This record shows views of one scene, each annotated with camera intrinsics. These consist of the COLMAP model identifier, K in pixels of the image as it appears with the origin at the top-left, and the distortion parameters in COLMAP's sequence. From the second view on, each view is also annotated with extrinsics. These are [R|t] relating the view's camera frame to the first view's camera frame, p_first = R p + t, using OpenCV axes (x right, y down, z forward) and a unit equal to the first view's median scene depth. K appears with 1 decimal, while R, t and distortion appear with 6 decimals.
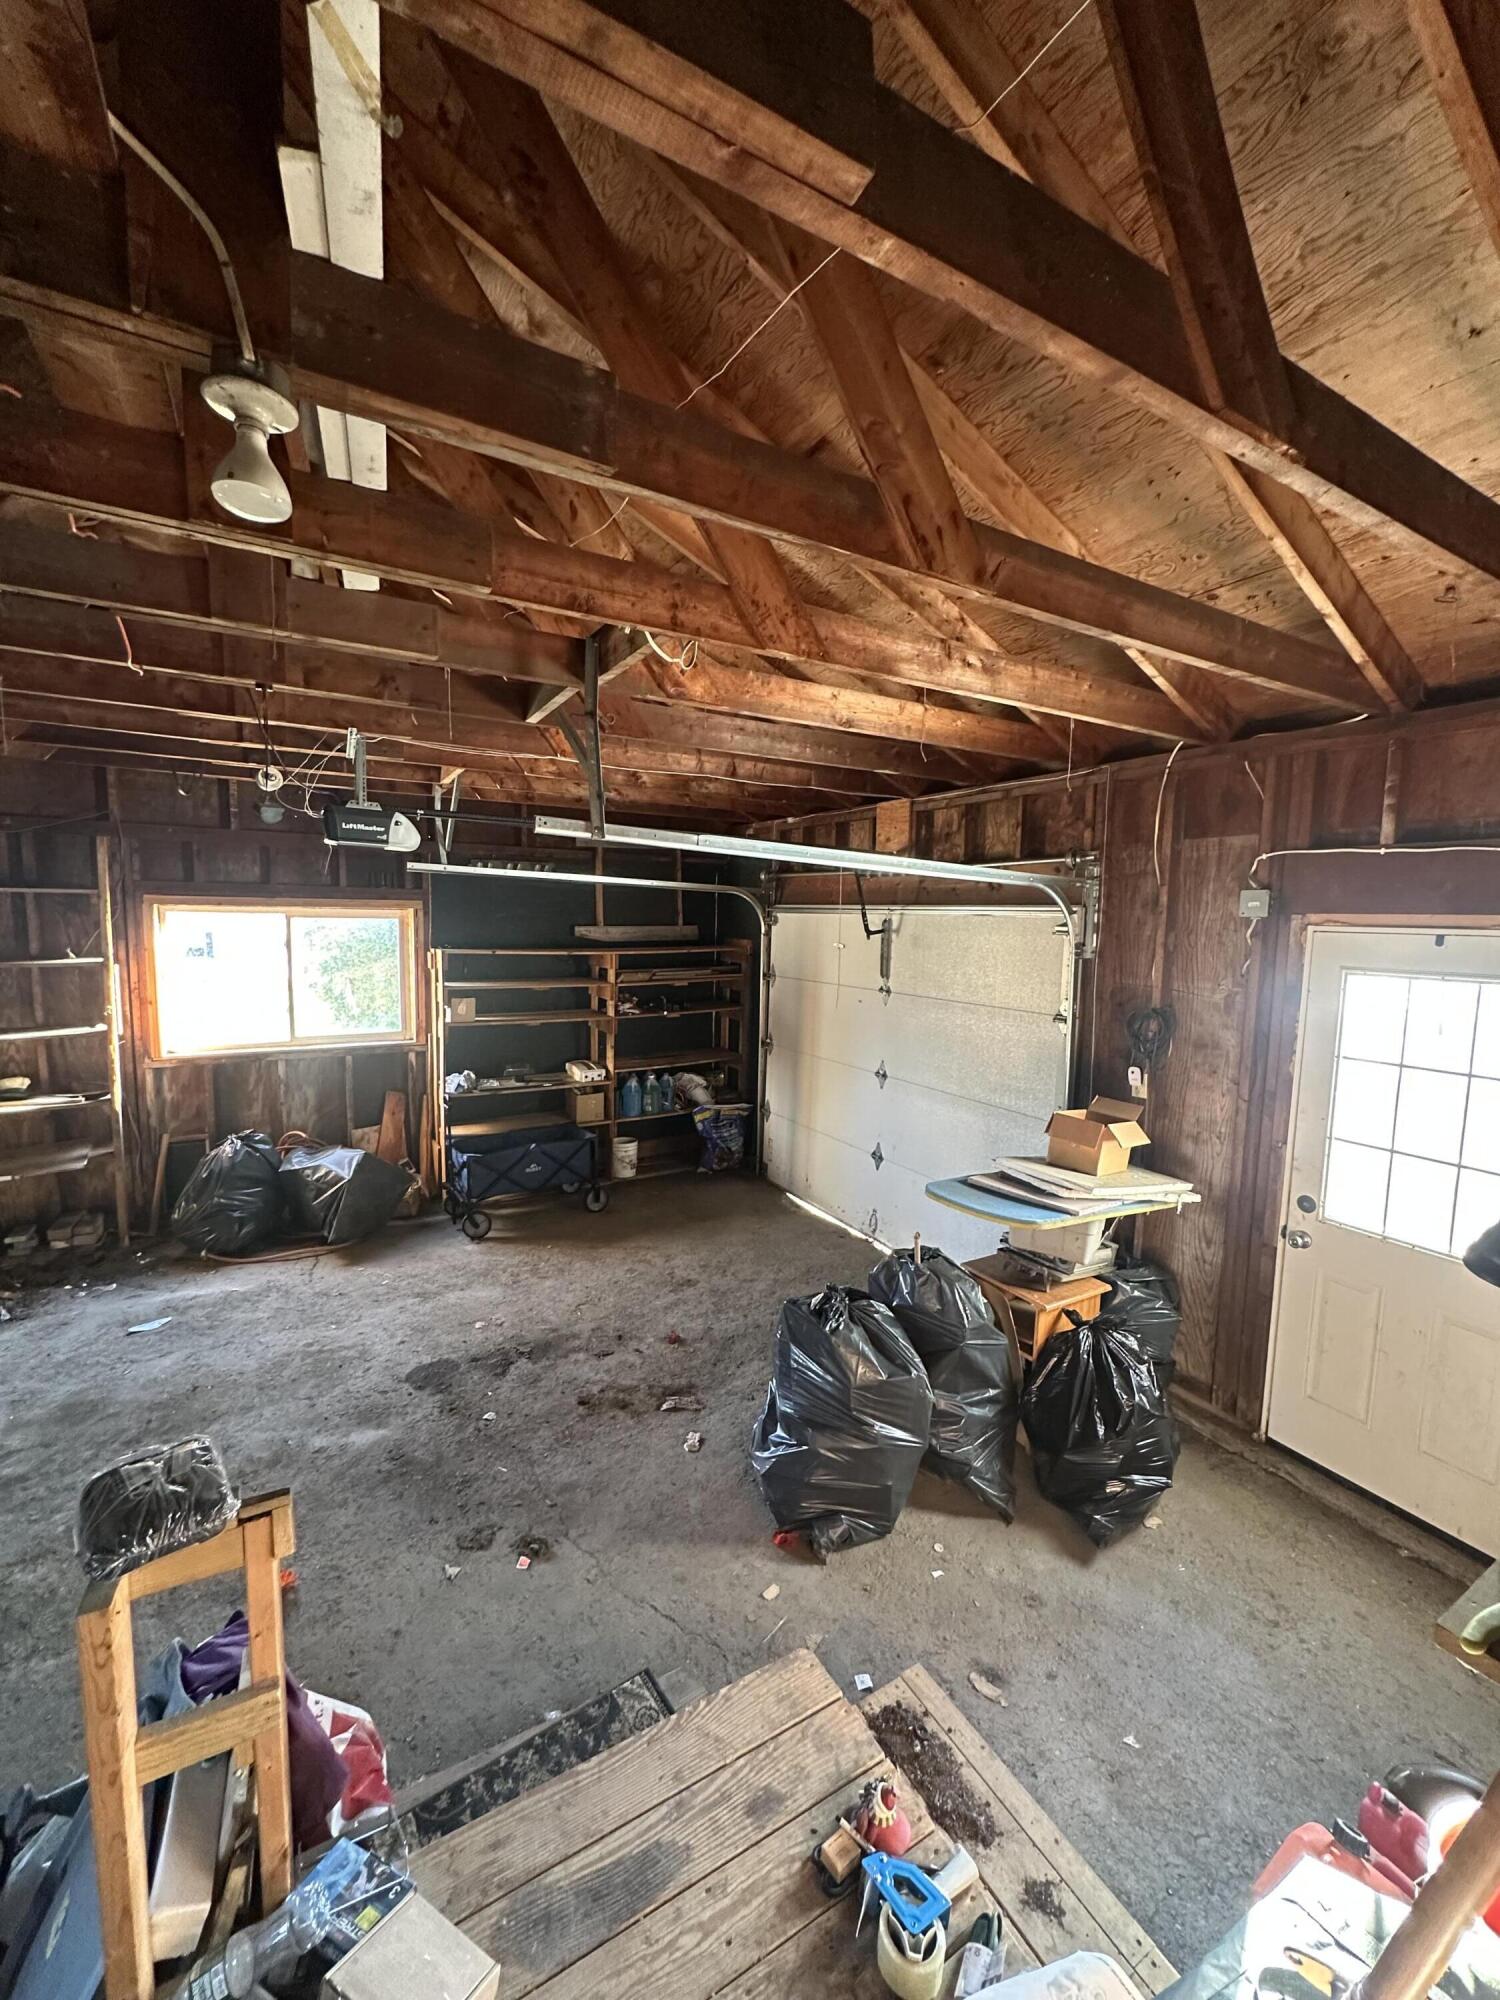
lens RADIAL K [[798.2, 0, 751.6], [0, 798.2, 994.9], [0, 0, 1]] dist [-0.001026, -0.000112]
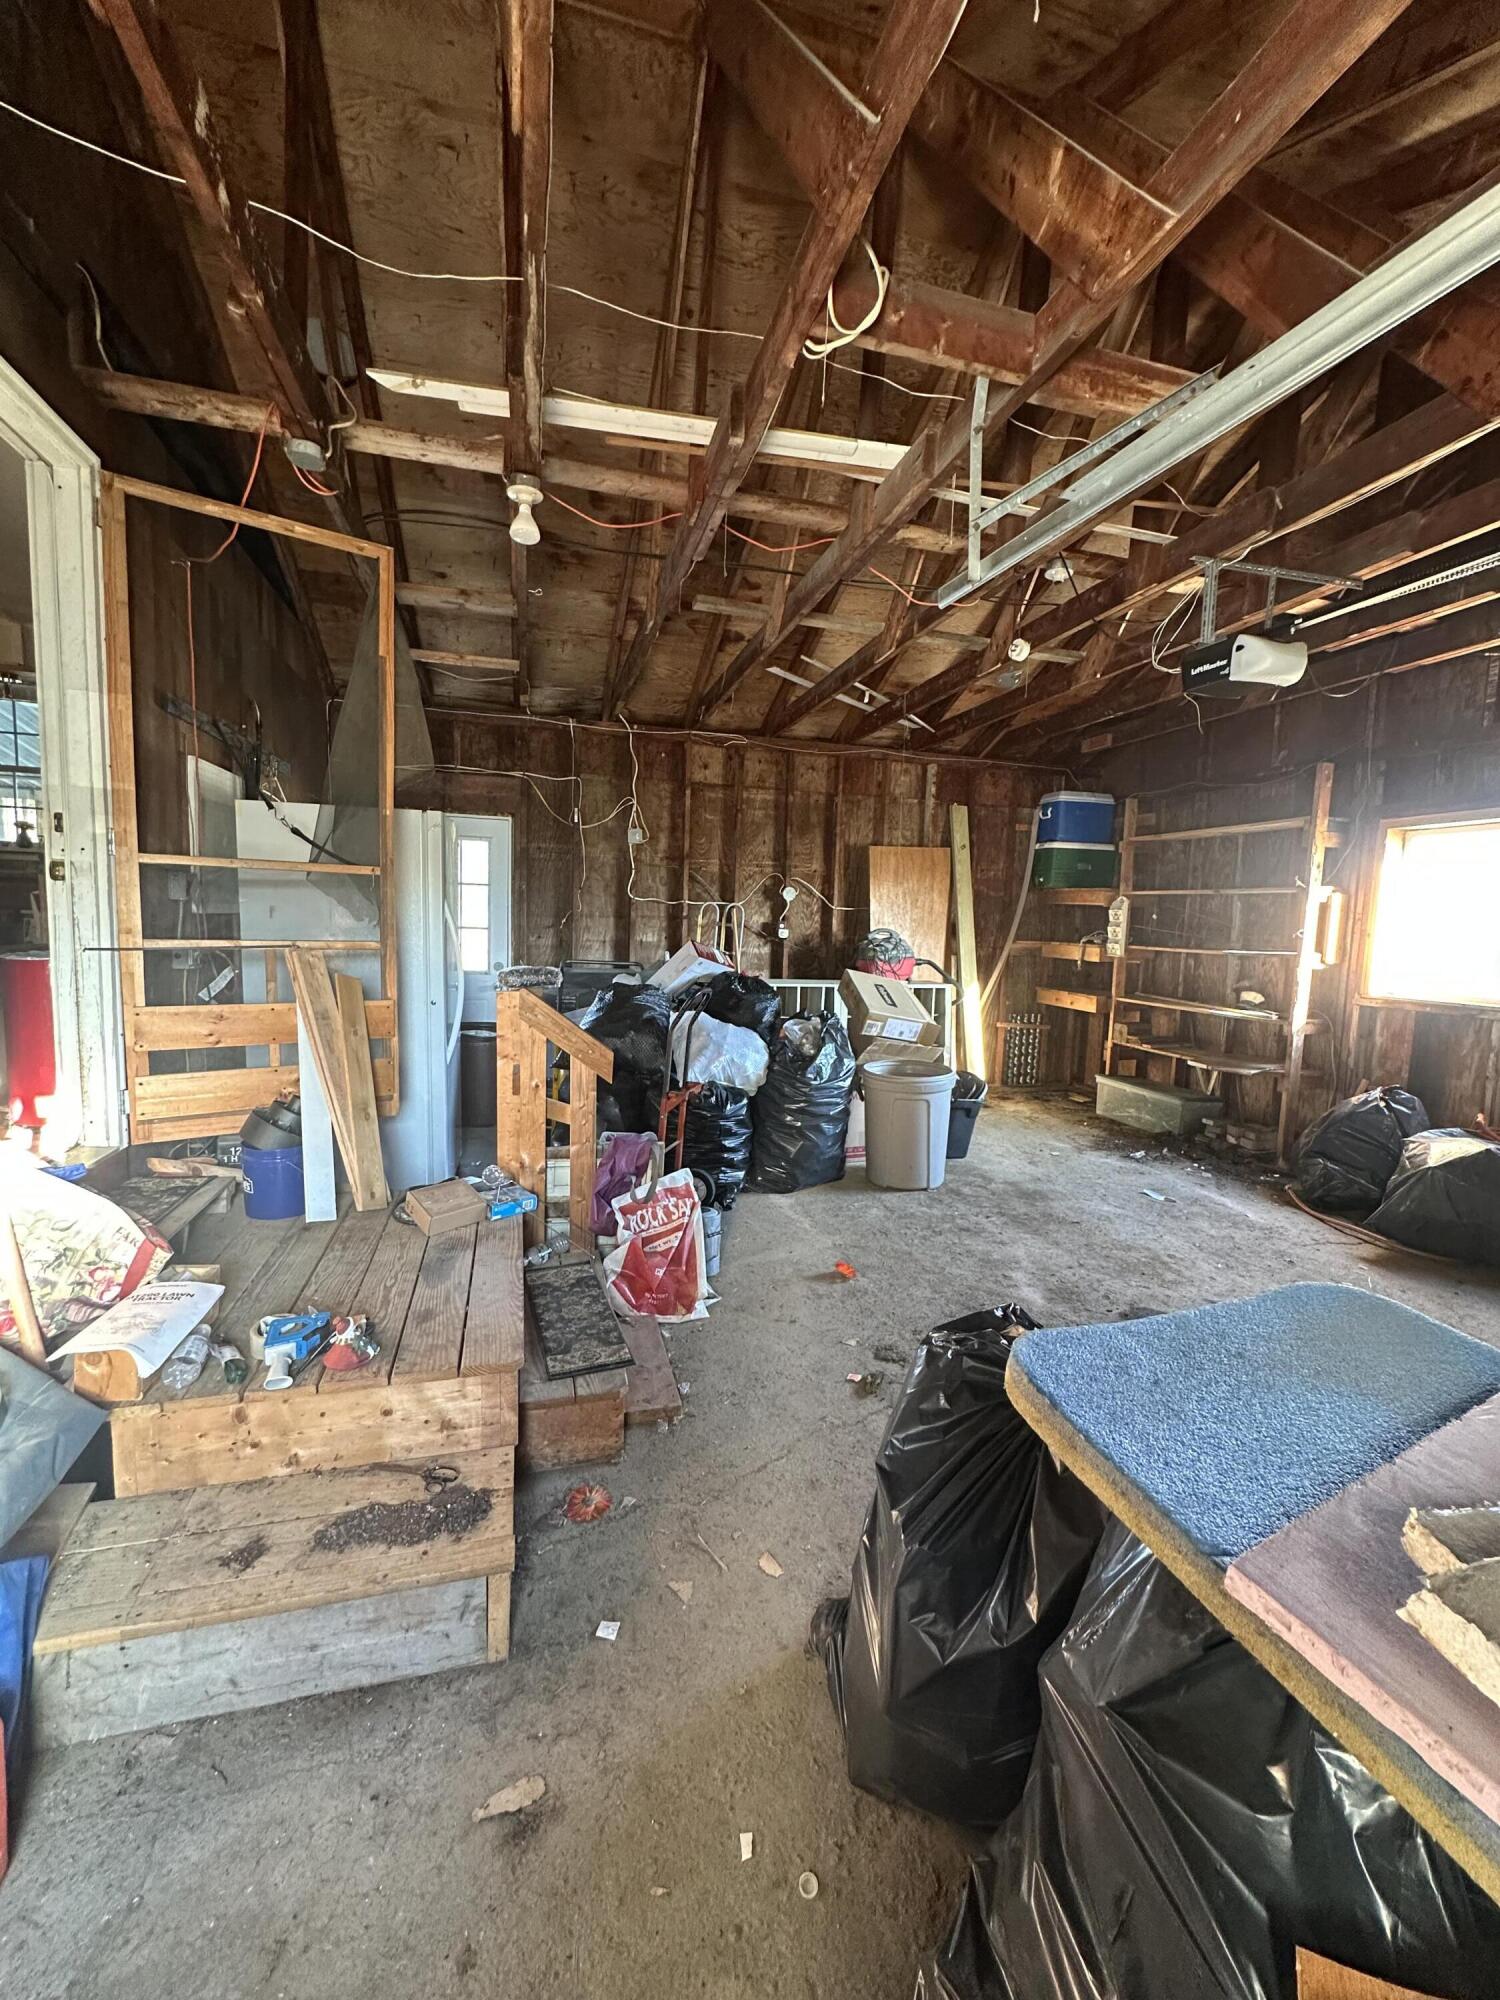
lens RADIAL K [[798.2, 0, 748.4], [0, 798.2, 998.1], [0, 0, 1]] dist [-0.001026, -0.000112]
pose [[-0.242276, 0.068856, -0.967761, 0.398016], [-0.136138, 0.985197, 0.104178, 0.098049], [0.960609, 0.156989, -0.229315, 0.611228]]
